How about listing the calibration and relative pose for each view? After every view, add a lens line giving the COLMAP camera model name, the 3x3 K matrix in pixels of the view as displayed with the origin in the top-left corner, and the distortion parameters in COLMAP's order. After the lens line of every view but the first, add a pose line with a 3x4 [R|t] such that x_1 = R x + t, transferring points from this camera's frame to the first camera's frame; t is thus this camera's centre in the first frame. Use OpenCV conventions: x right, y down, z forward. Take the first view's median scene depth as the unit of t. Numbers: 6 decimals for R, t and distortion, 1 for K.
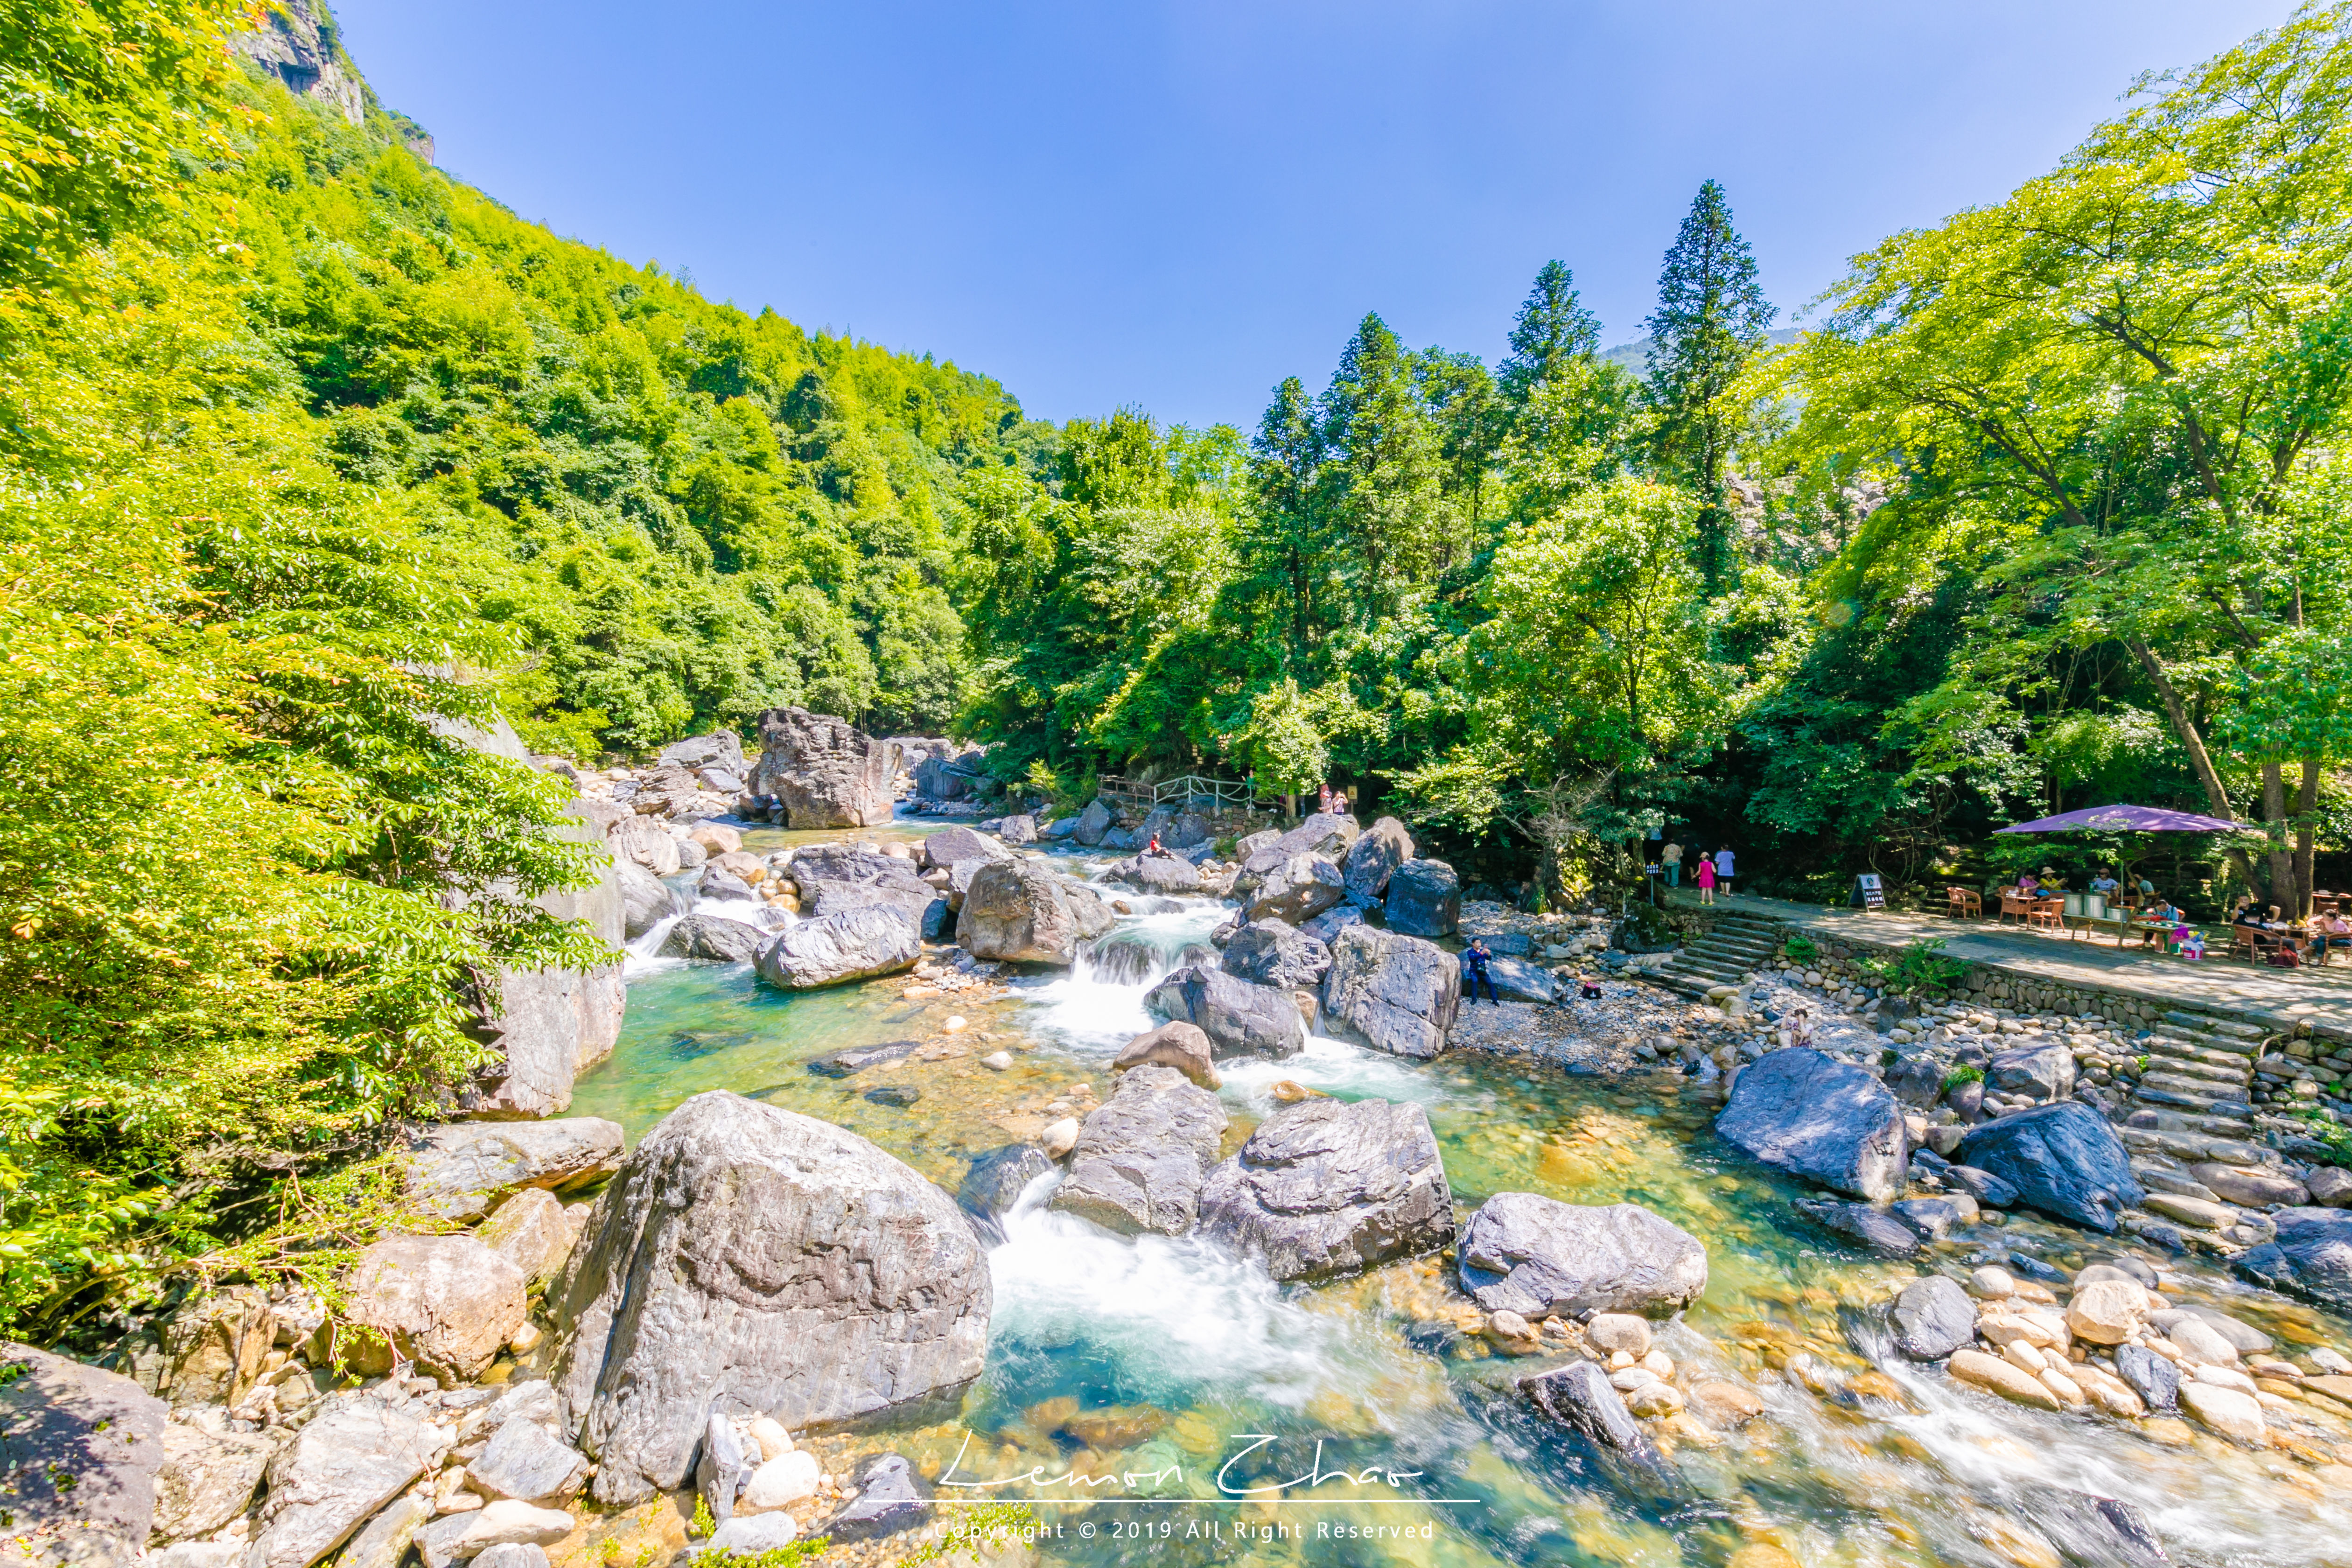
lens RADIAL K [[1006.2, 0, 1177.2], [0, 1006.2, 784.7], [0, 0, 1]] dist [0.003888, -0.000791]
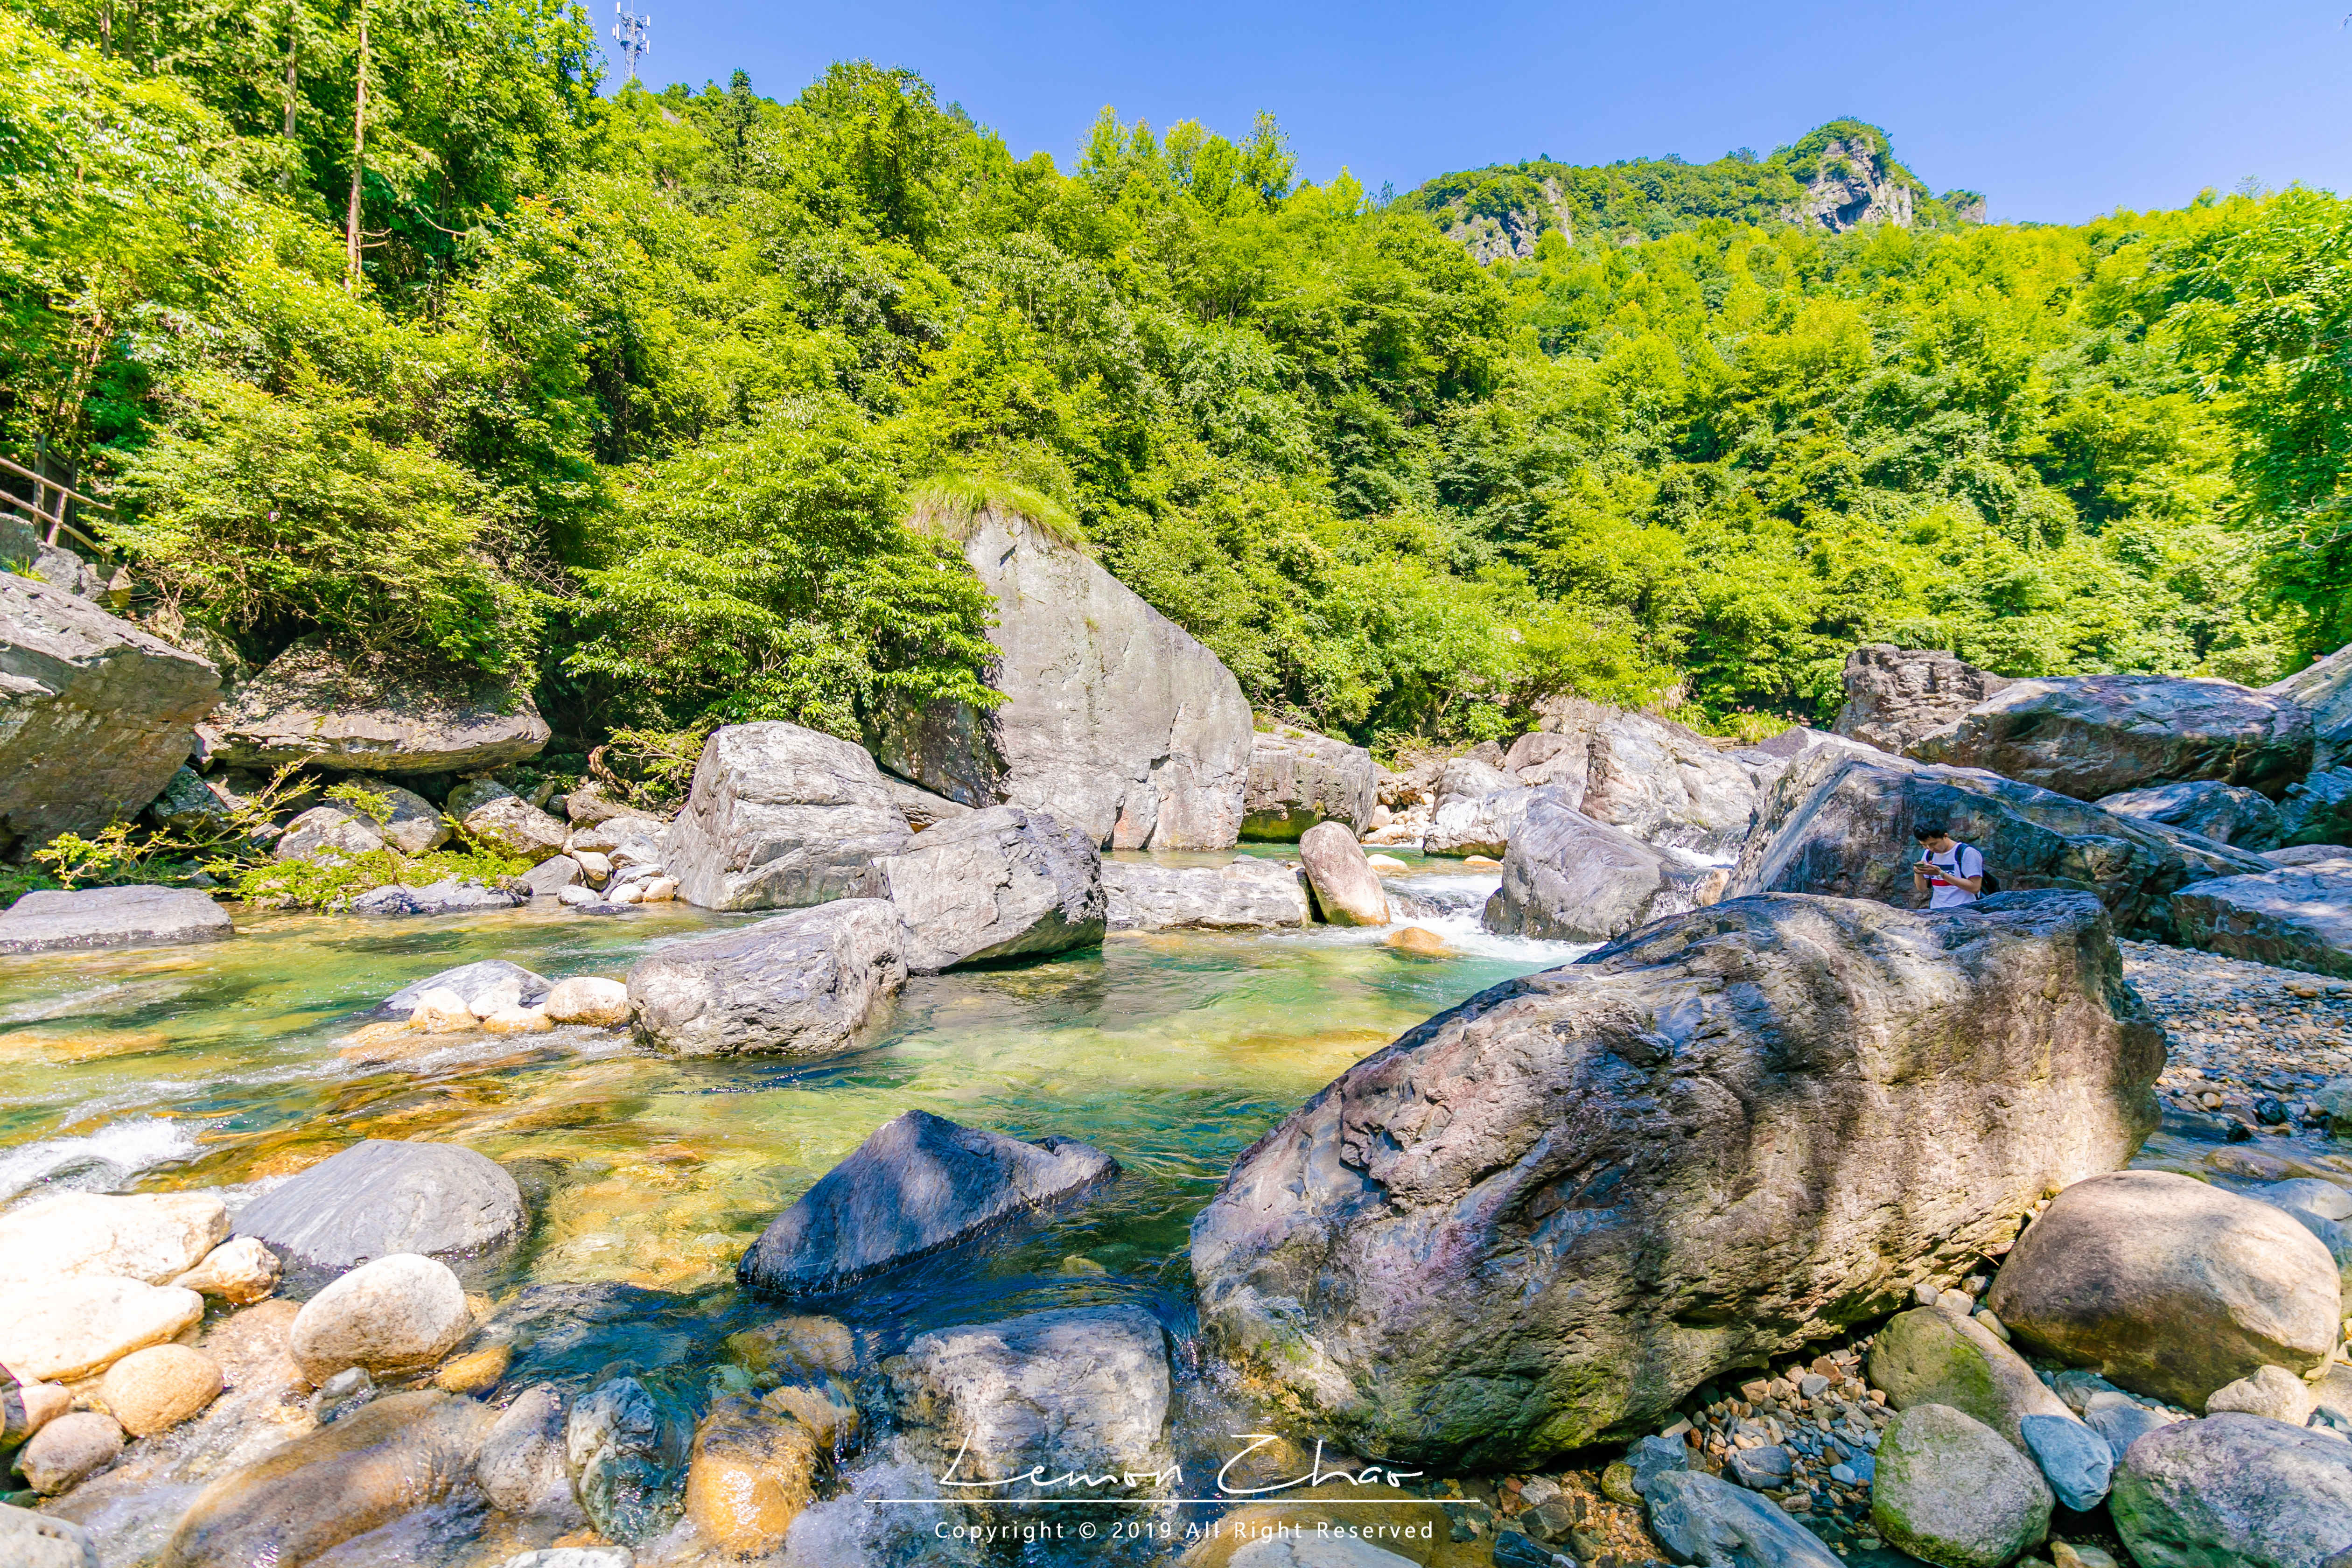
lens RADIAL K [[1006.2, 0, 1177.1], [0, 1006.2, 784.5], [0, 0, 1]] dist [0.003888, -0.000791]
pose [[0.221228, -0.007129, -0.975196, 0.177830], [-0.071842, 0.997137, -0.023587, 0.059814], [0.972572, 0.075279, 0.220083, 0.181383]]
